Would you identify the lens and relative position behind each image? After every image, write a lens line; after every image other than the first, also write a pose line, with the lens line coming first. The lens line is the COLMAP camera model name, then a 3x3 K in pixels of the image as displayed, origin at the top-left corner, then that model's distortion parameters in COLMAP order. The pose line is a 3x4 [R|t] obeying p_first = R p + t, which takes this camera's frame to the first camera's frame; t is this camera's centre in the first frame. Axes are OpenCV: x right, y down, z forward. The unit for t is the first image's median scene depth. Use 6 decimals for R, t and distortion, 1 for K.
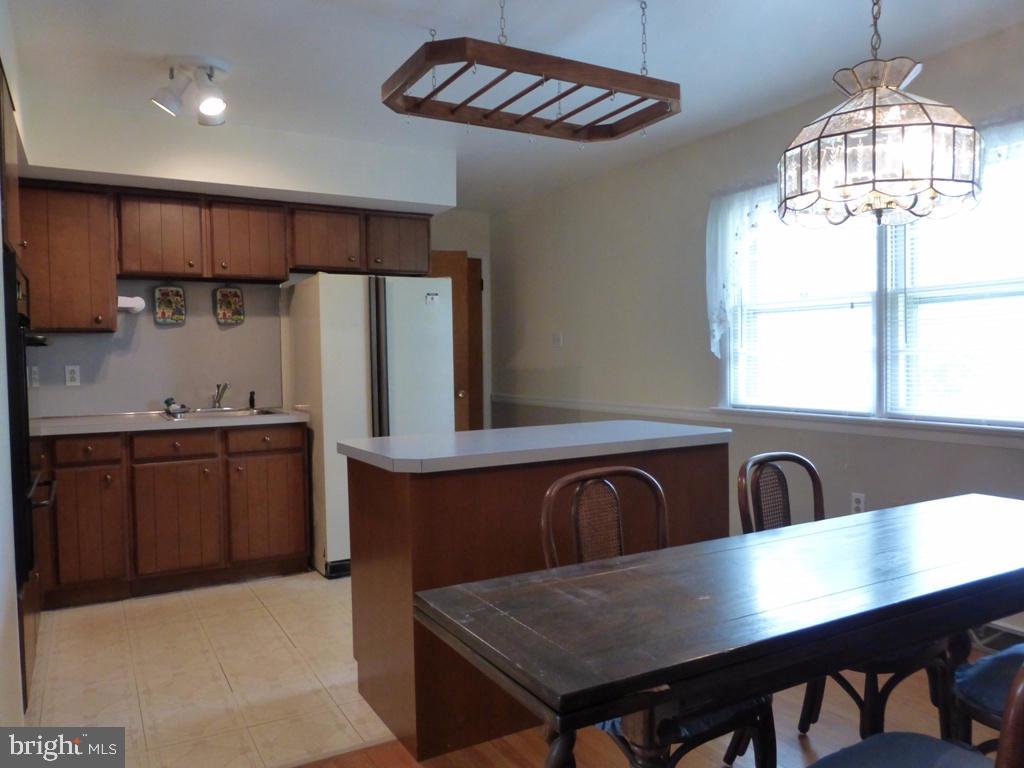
lens RADIAL K [[775.5, 0, 518.8], [0, 775.5, 386.0], [0, 0, 1]] dist [0.025439, -0.008103]
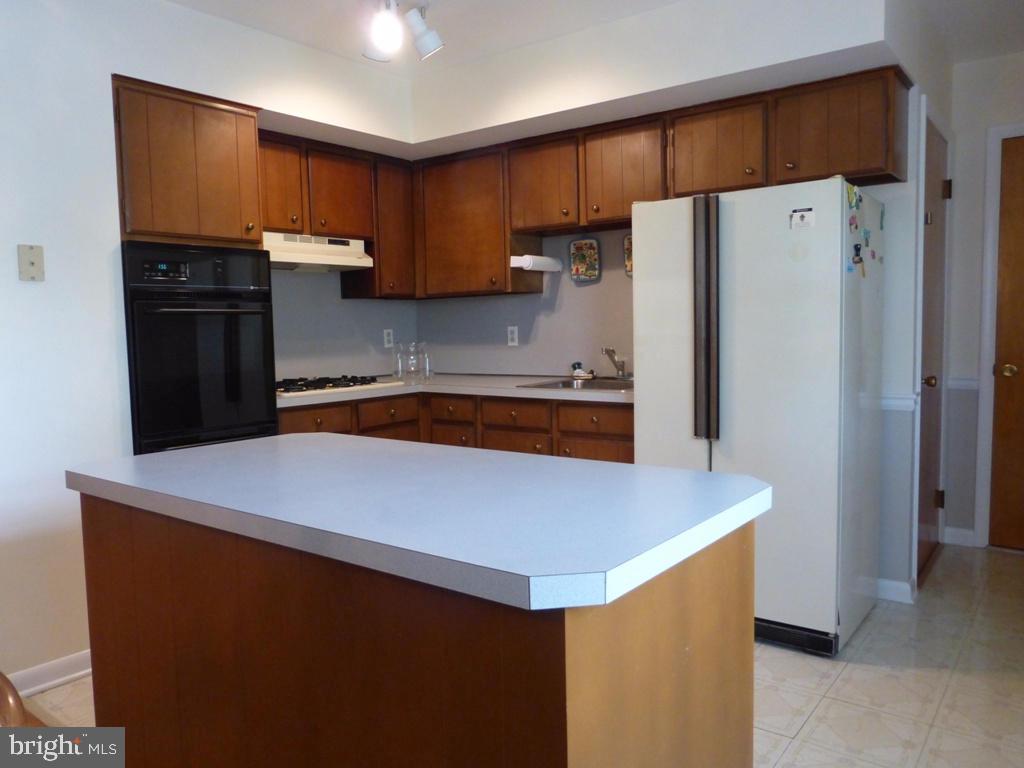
lens RADIAL K [[775.5, 0, 515.0], [0, 775.5, 381.1], [0, 0, 1]] dist [0.025439, -0.008103]
pose [[0.413954, 0.072631, -0.907396, 0.361402], [-0.019054, 0.997285, 0.071134, -0.026729], [0.910098, -0.012156, 0.414214, 0.570231]]
